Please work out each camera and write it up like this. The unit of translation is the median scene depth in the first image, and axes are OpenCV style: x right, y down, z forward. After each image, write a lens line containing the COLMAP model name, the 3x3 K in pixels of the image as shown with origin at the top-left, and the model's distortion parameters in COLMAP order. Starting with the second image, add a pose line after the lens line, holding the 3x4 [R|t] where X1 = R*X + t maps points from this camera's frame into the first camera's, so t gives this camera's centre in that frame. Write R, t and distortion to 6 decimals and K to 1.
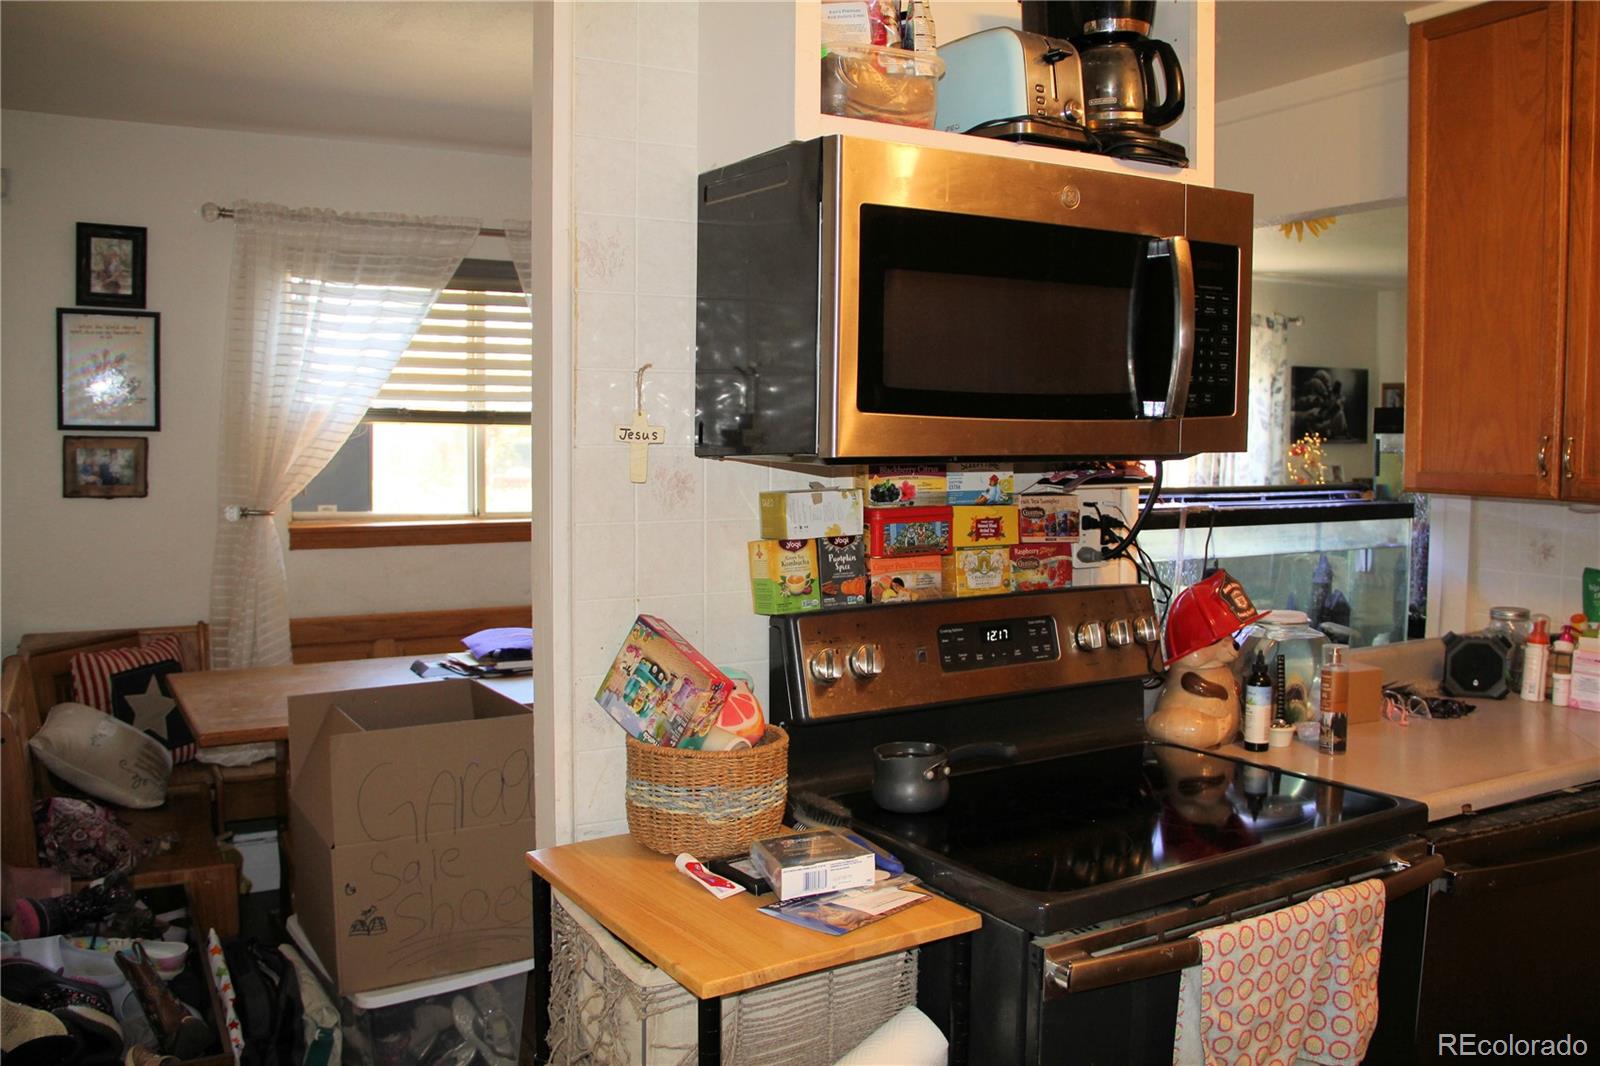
lens RADIAL K [[1310.3, 0, 800.0], [0, 1310.3, 533.0], [0, 0, 1]] dist [-0.177999, 0.143803]
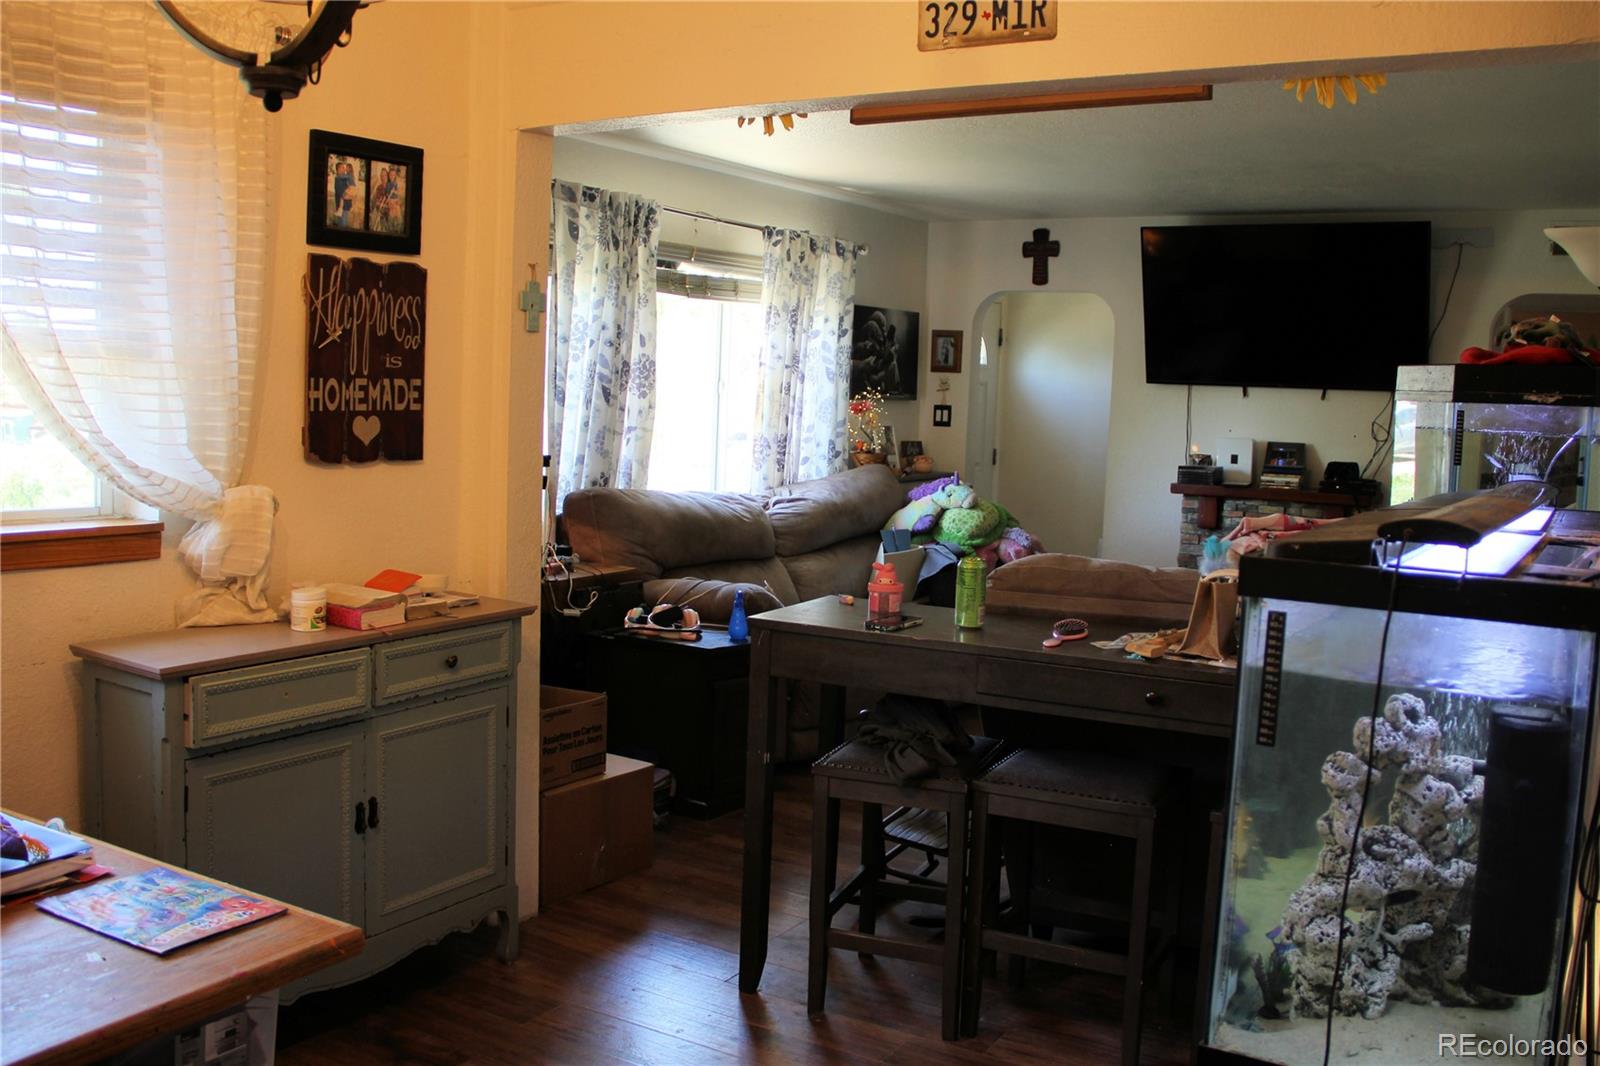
lens RADIAL K [[1411.0, 0, 800.0], [0, 1411.0, 533.0], [0, 0, 1]] dist [-0.183961, 0.160102]
pose [[0.867130, -0.024227, 0.497491, -0.182341], [0.007717, 0.999350, 0.035216, -0.031283], [-0.498021, -0.026698, 0.866754, 0.451530]]
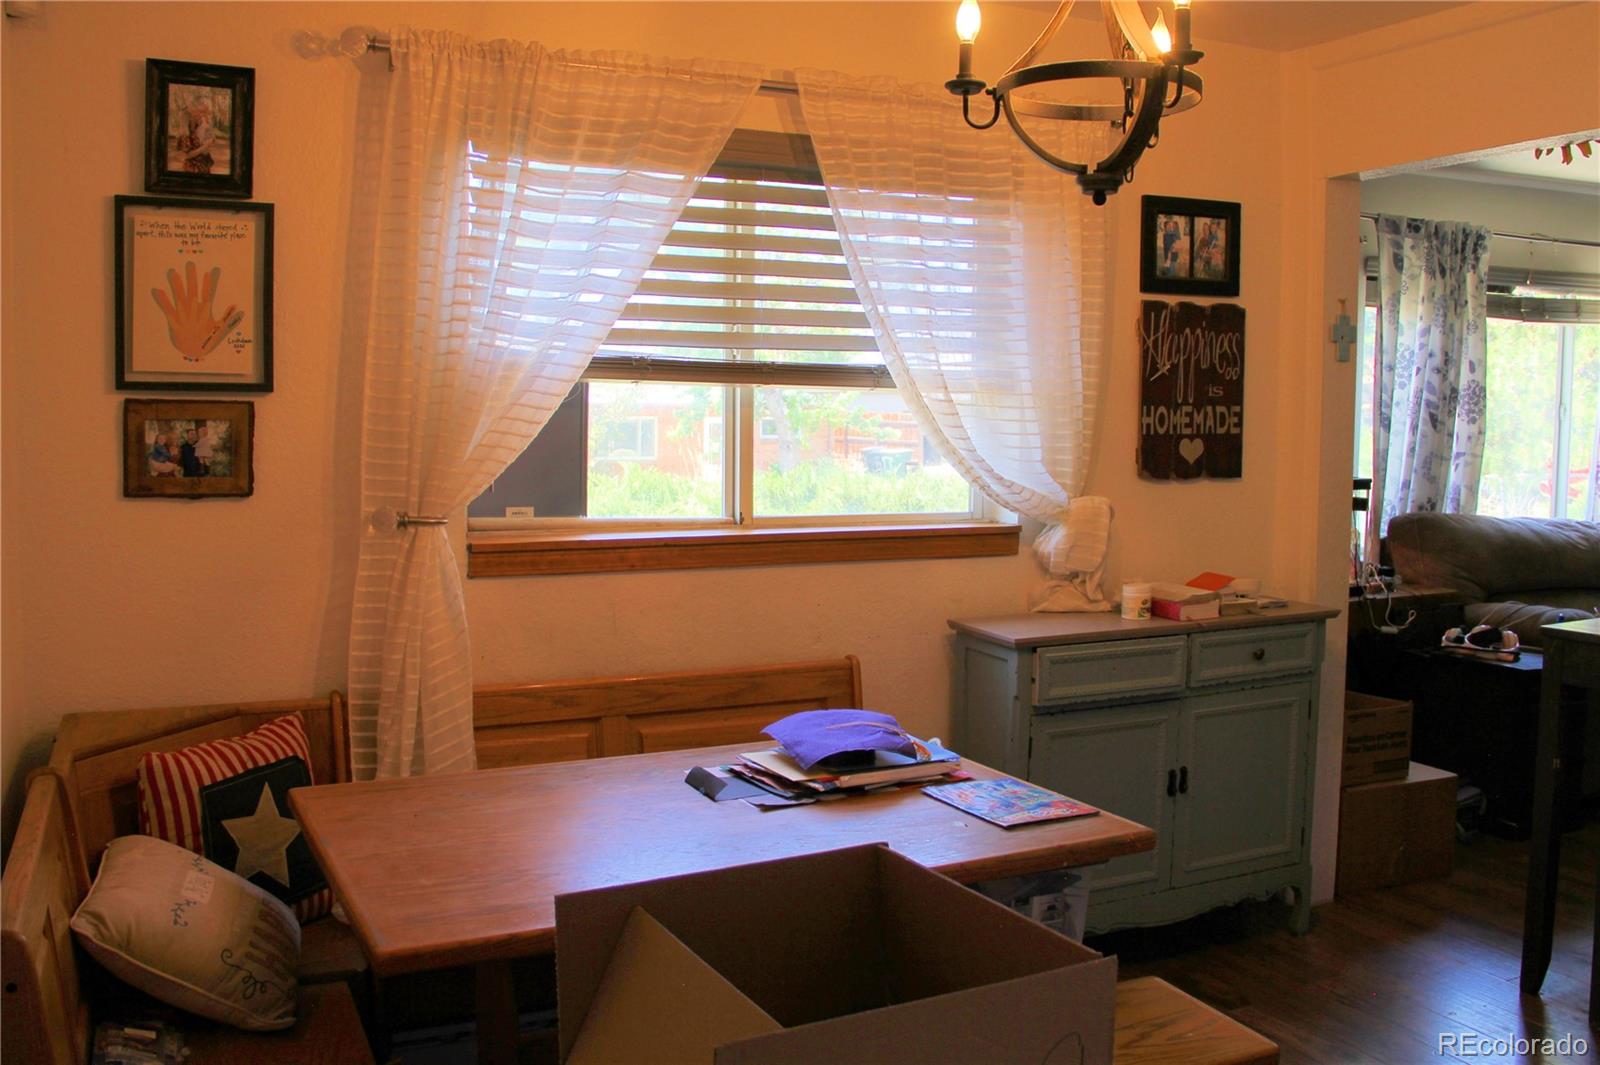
lens RADIAL K [[1411.0, 0, 800.0], [0, 1411.0, 532.5], [0, 0, 1]] dist [-0.183961, 0.160102]
pose [[0.997450, 0.004277, -0.071238, -0.193003], [-0.003649, 0.999953, 0.008931, -0.017194], [0.071273, -0.008649, 0.997419, 0.328857]]
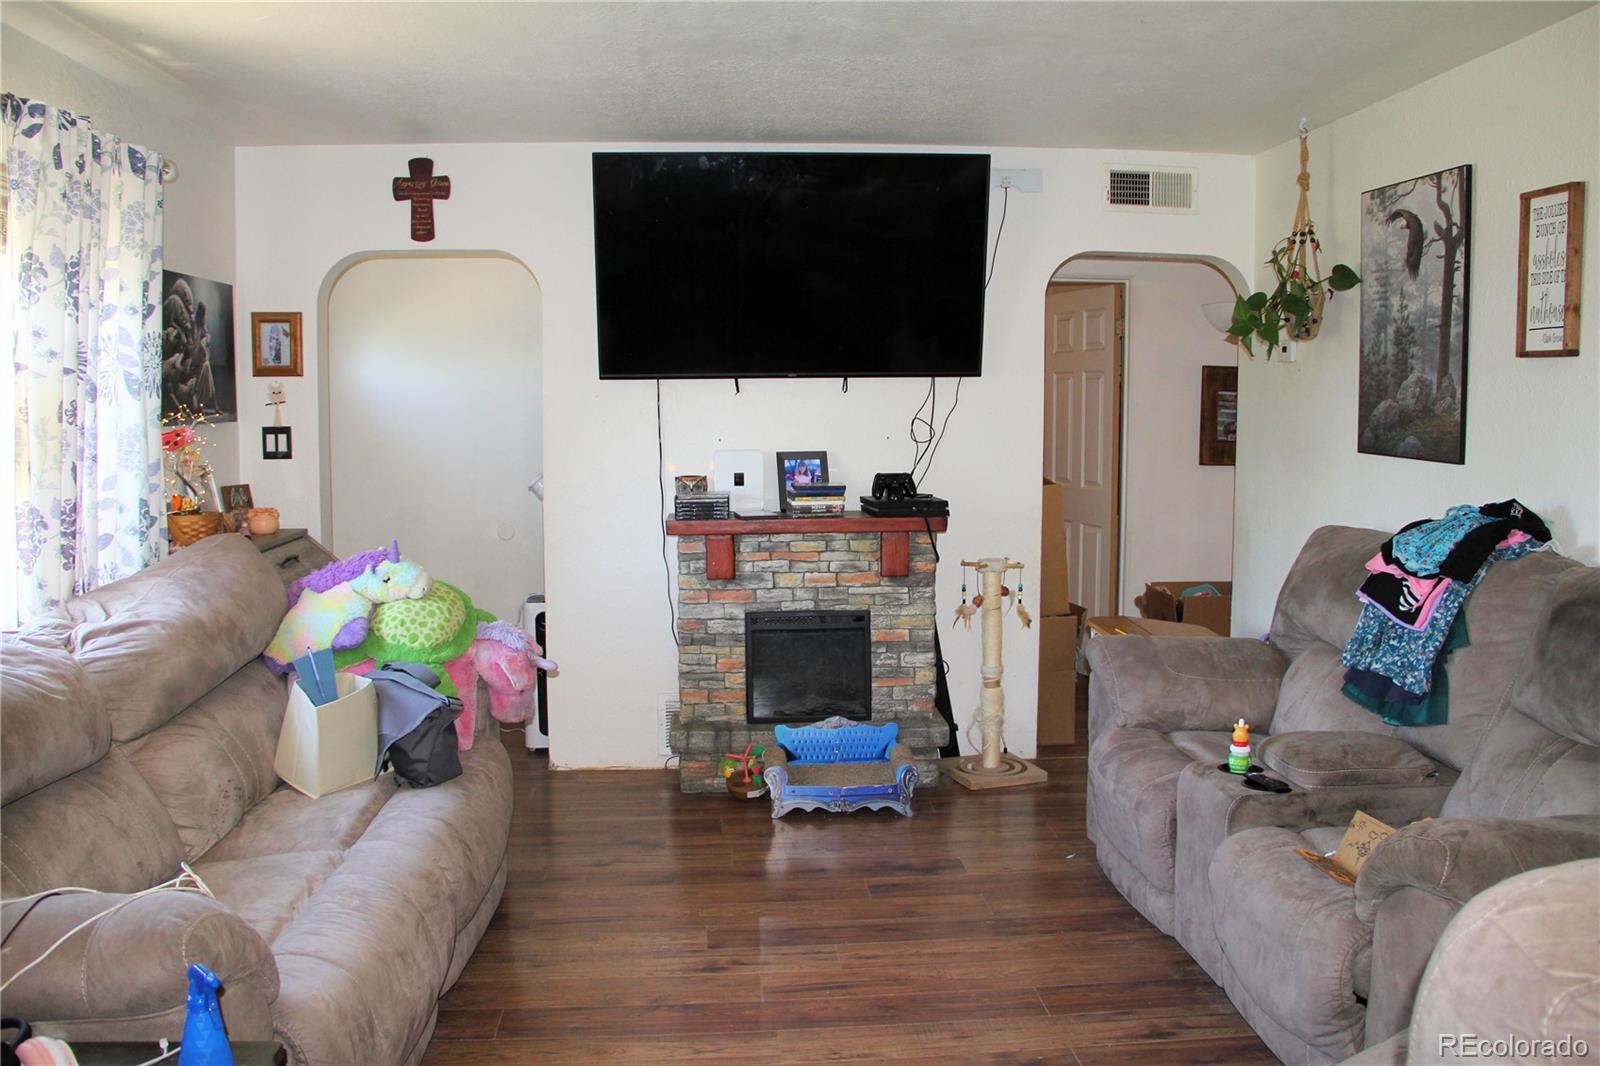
lens RADIAL K [[1310.3, 0, 800.0], [0, 1310.3, 533.0], [0, 0, 1]] dist [-0.177999, 0.143803]
pose [[0.396914, -0.092844, 0.913148, 0.079954], [0.074211, 0.994860, 0.068895, -0.085718], [-0.914851, 0.040420, 0.401764, 1.137633]]
